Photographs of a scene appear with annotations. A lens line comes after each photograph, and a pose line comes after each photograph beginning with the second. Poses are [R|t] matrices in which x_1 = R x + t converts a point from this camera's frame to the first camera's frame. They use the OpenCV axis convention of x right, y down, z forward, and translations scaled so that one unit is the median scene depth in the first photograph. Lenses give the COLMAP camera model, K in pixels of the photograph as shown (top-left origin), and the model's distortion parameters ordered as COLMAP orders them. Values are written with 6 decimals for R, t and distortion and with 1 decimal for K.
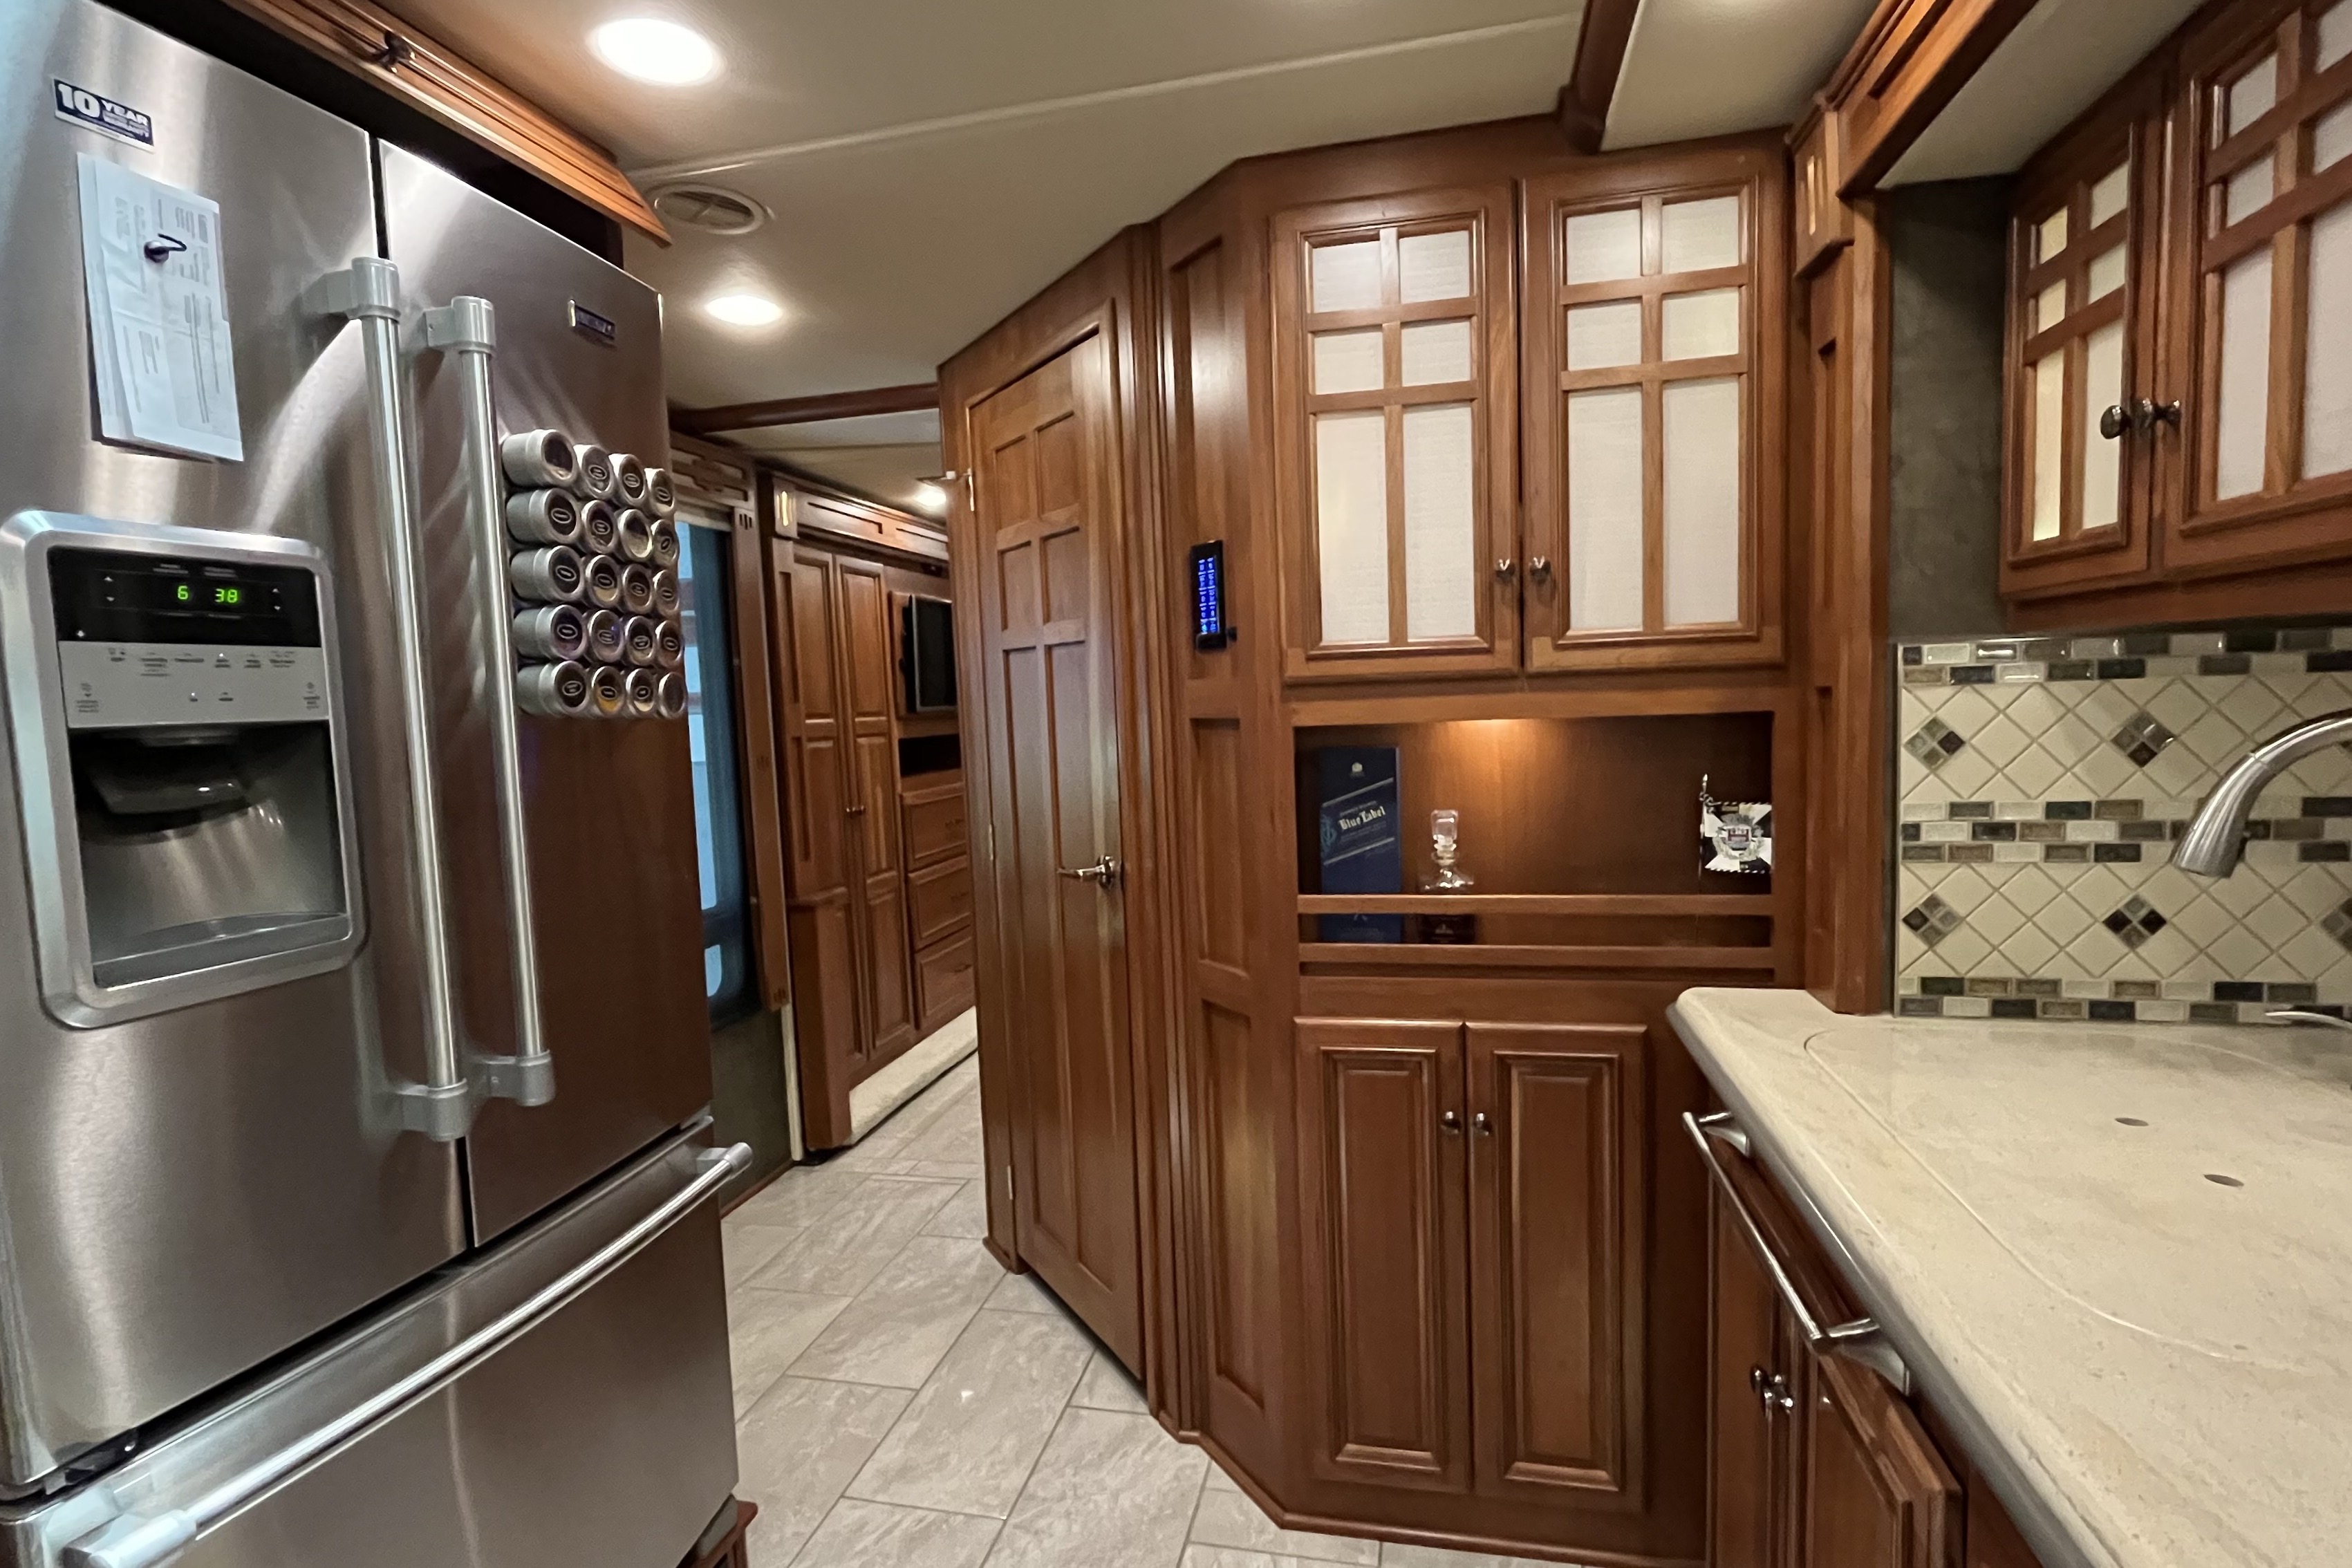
lens RADIAL K [[1138.1, 0, 1176.0], [0, 1138.1, 784.0], [0, 0, 1]] dist [-0.005820, 0.001421]
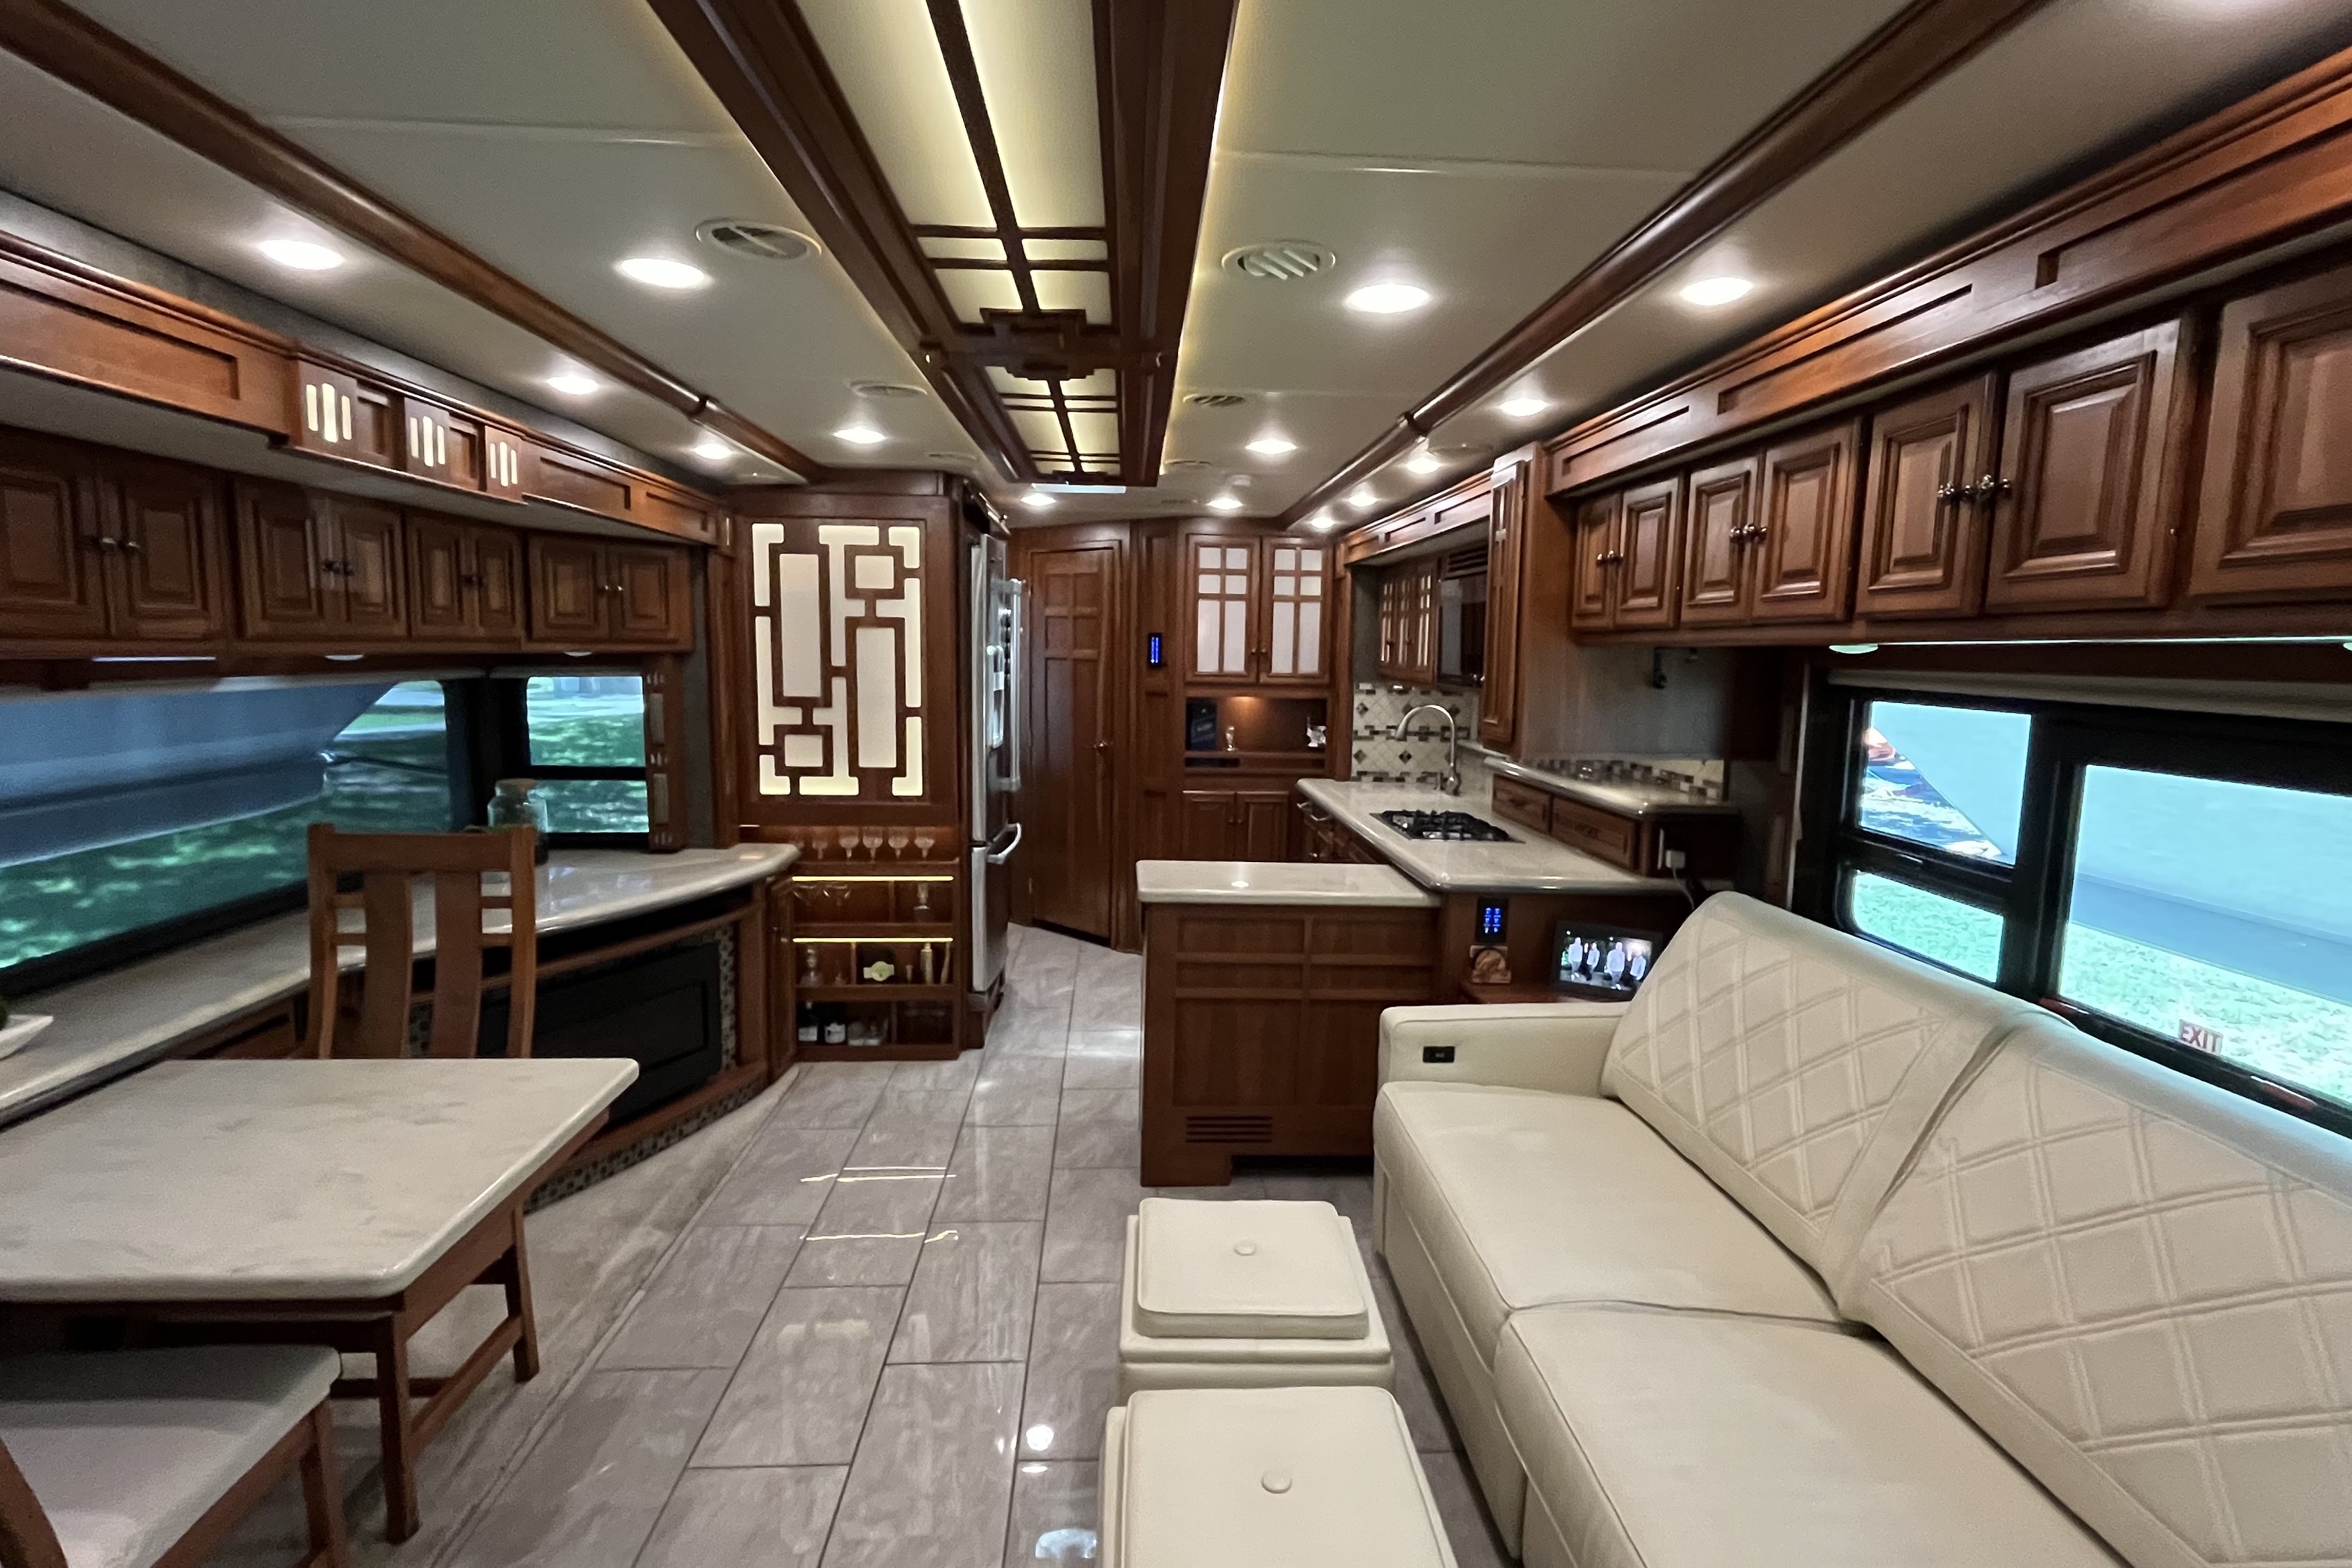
lens RADIAL K [[1138.1, 0, 1176.0], [0, 1138.1, 784.0], [0, 0, 1]] dist [-0.005820, 0.001421]
pose [[0.958952, 0.019723, 0.282881, -0.986816], [-0.031683, 0.998784, 0.037764, 0.088027], [-0.281792, -0.045176, 0.958411, -2.448277]]
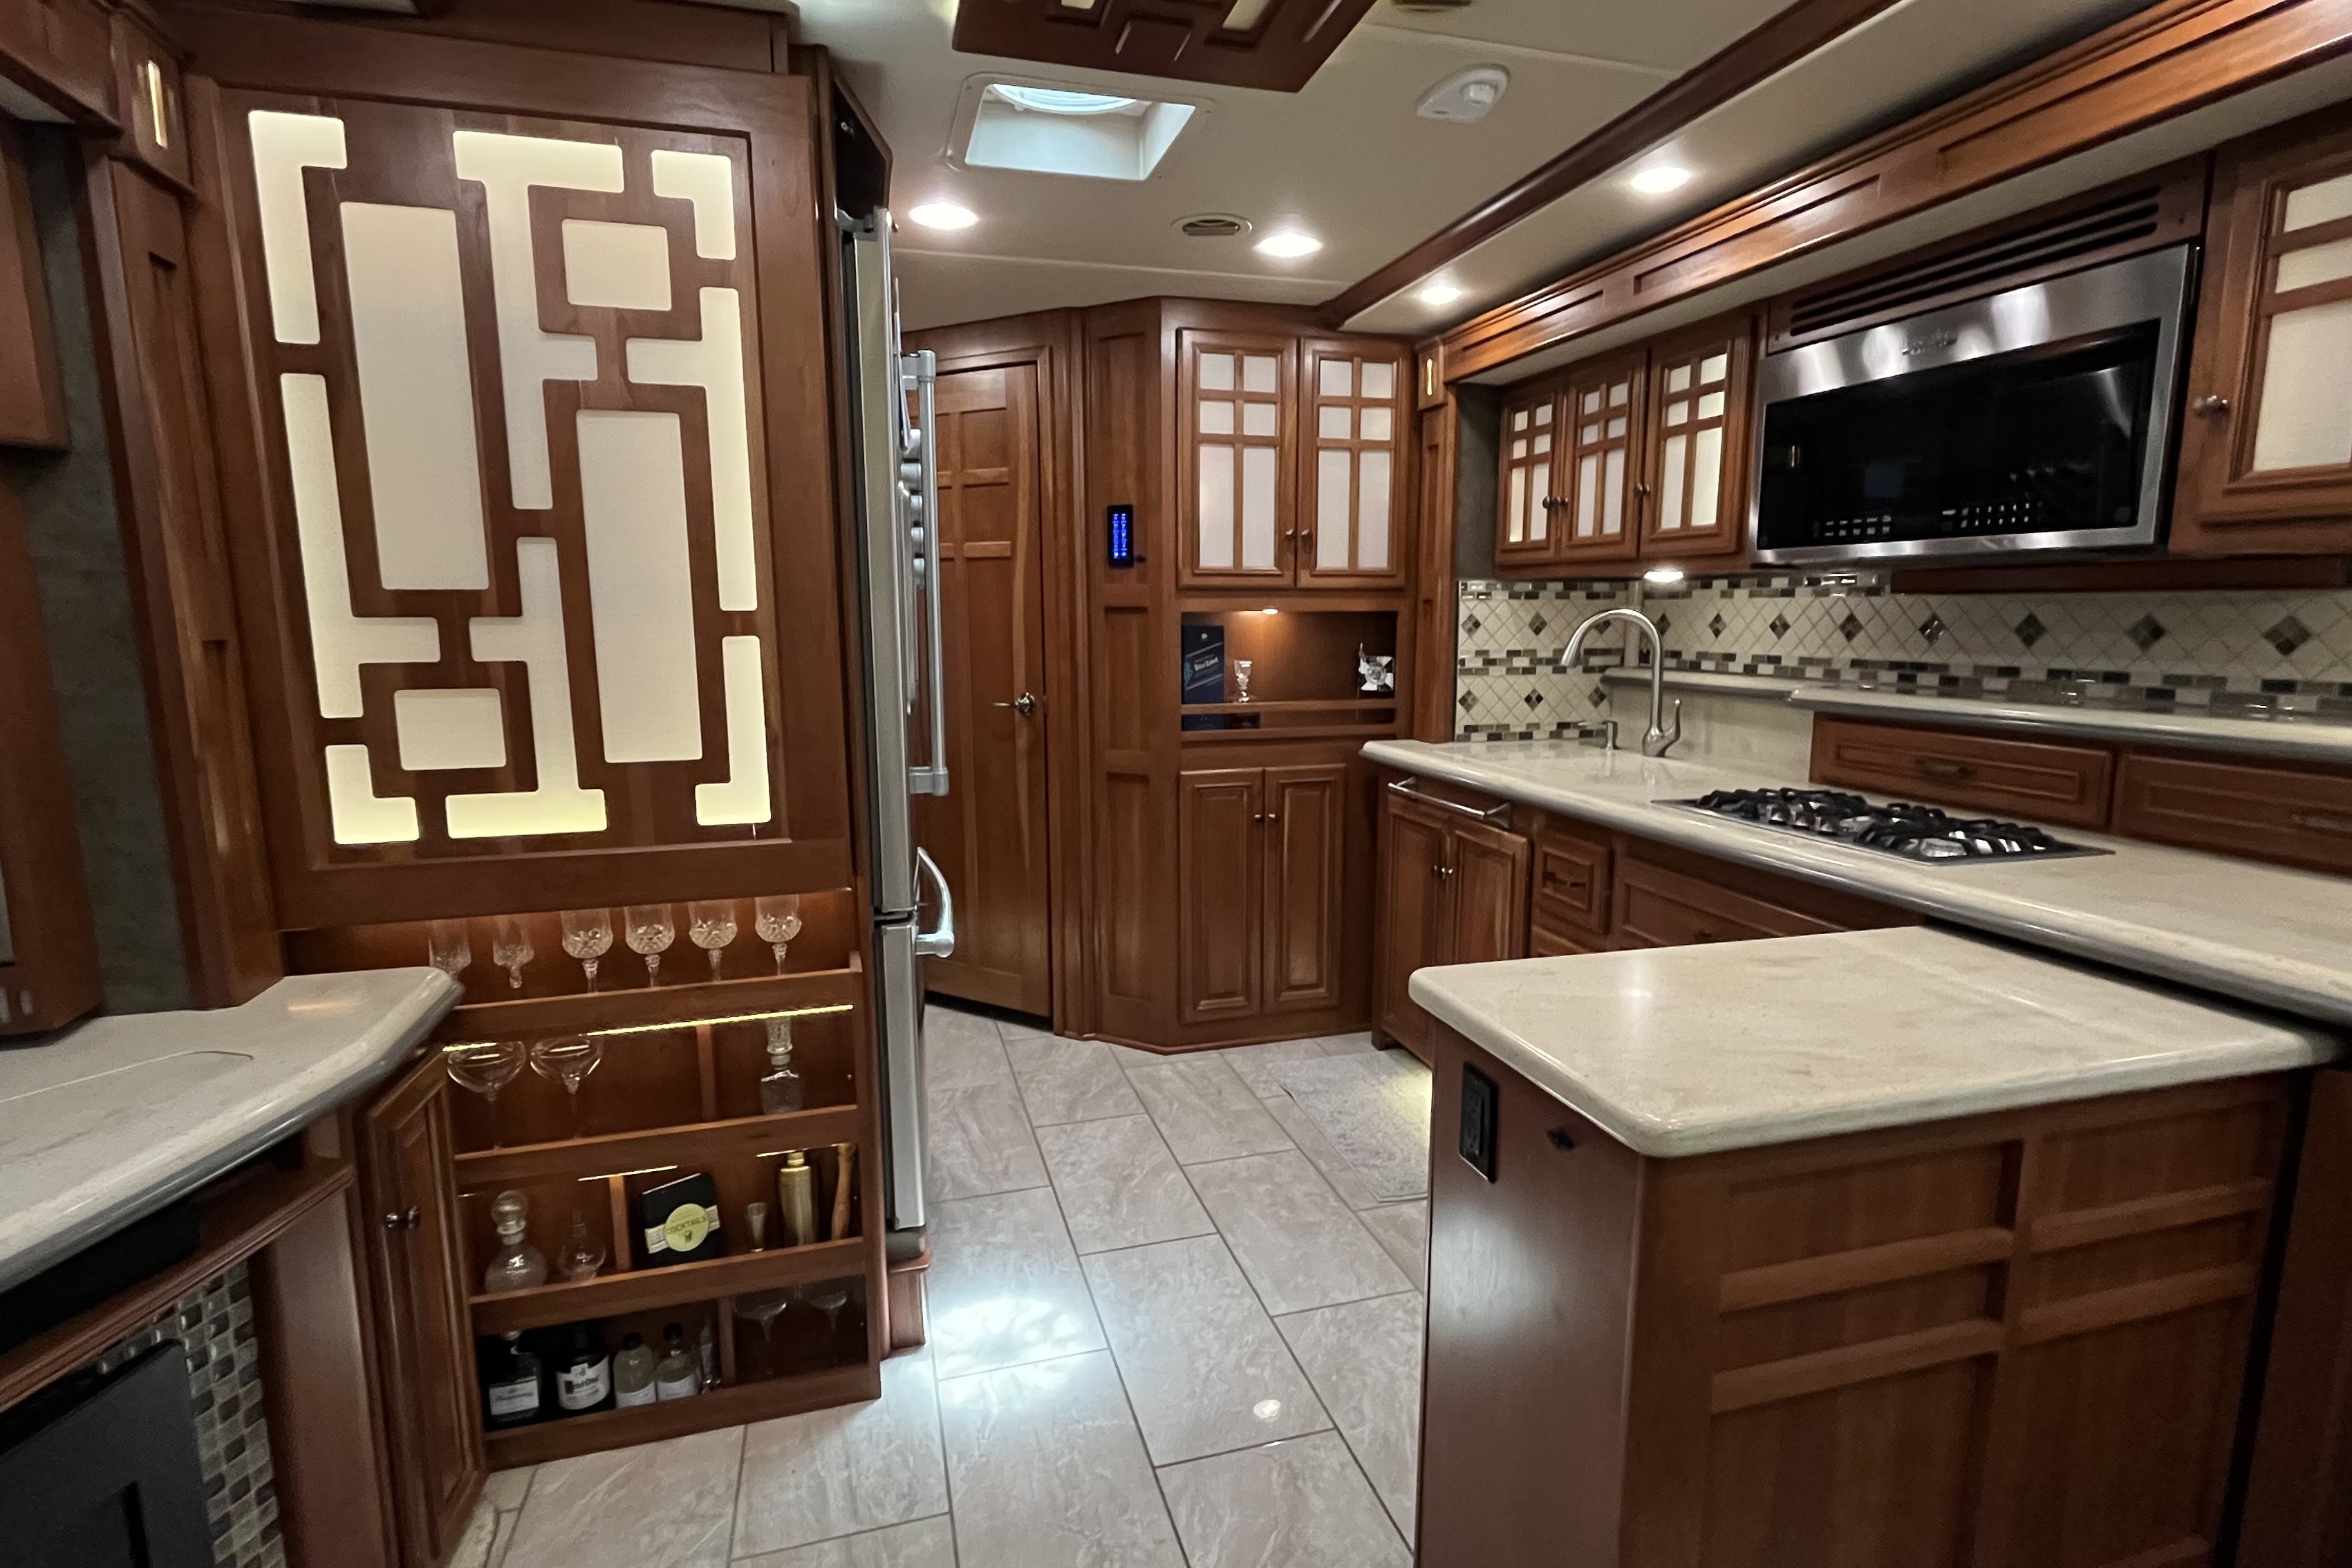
lens RADIAL K [[1138.1, 0, 1176.0], [0, 1138.1, 784.0], [0, 0, 1]] dist [-0.005820, 0.001421]
pose [[0.874685, -0.039735, 0.483059, -0.994780], [0.007754, 0.997654, 0.068024, 0.125647], [-0.484629, -0.055753, 0.872941, -0.761820]]
